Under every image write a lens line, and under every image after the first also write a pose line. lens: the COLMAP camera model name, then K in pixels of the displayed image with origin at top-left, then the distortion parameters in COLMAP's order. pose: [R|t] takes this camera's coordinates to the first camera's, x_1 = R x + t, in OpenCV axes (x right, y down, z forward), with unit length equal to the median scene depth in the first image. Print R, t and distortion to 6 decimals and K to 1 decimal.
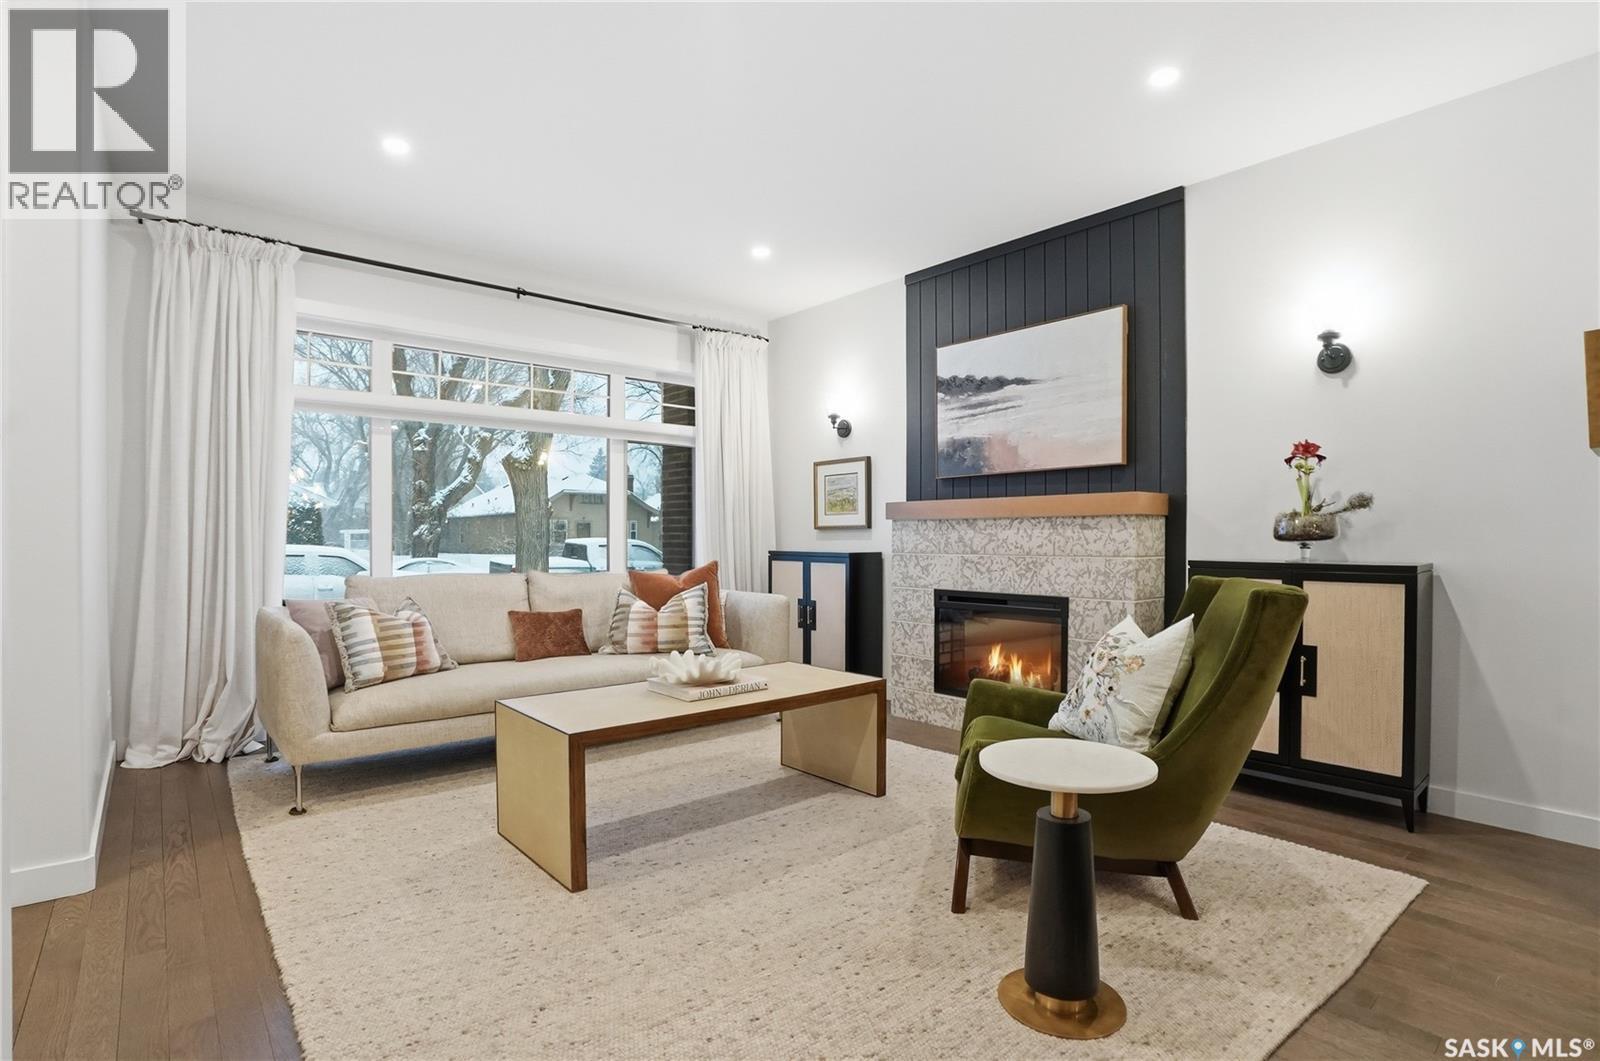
lens RADIAL K [[785.2, 0, 800.1], [0, 785.2, 551.6], [0, 0, 1]] dist [-0.057305, 0.000344]
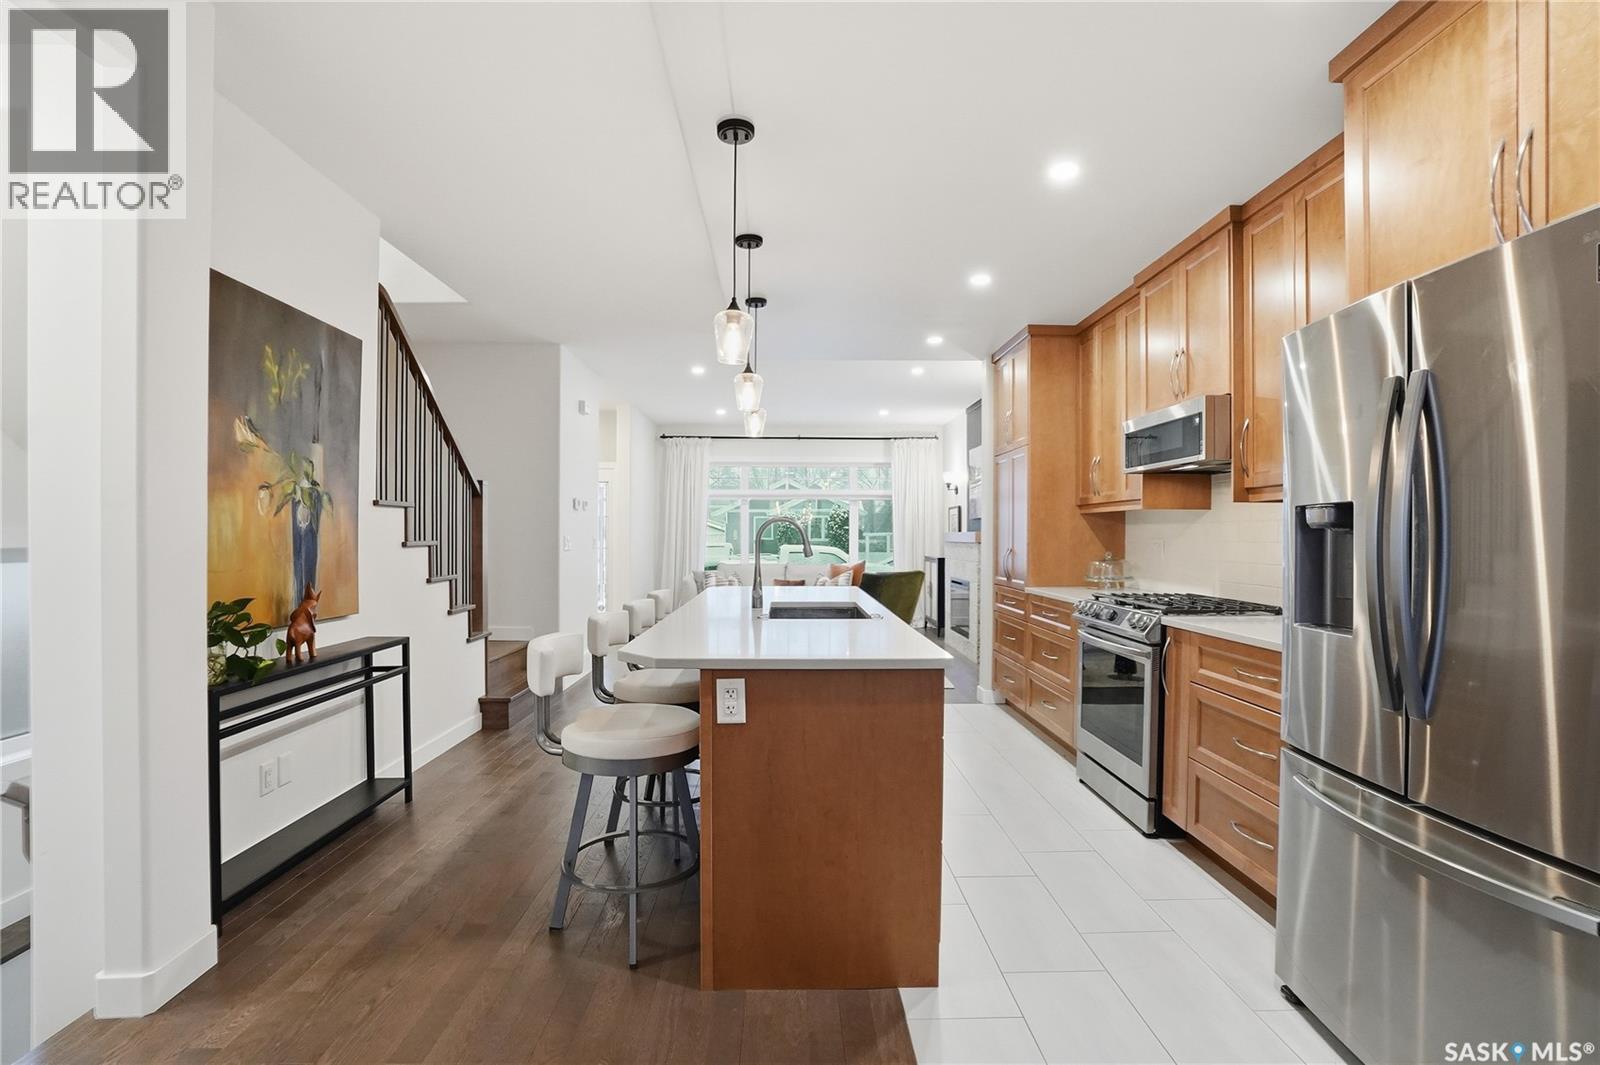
lens RADIAL K [[751.2, 0, 800.8], [0, 751.2, 537.2], [0, 0, 1]] dist [-0.069184, 0.023379]
pose [[0.774735, -0.000673, -0.632286, 1.147493], [-0.009186, 0.999882, -0.012319, -0.026724], [0.632219, 0.015352, 0.774637, -0.760155]]
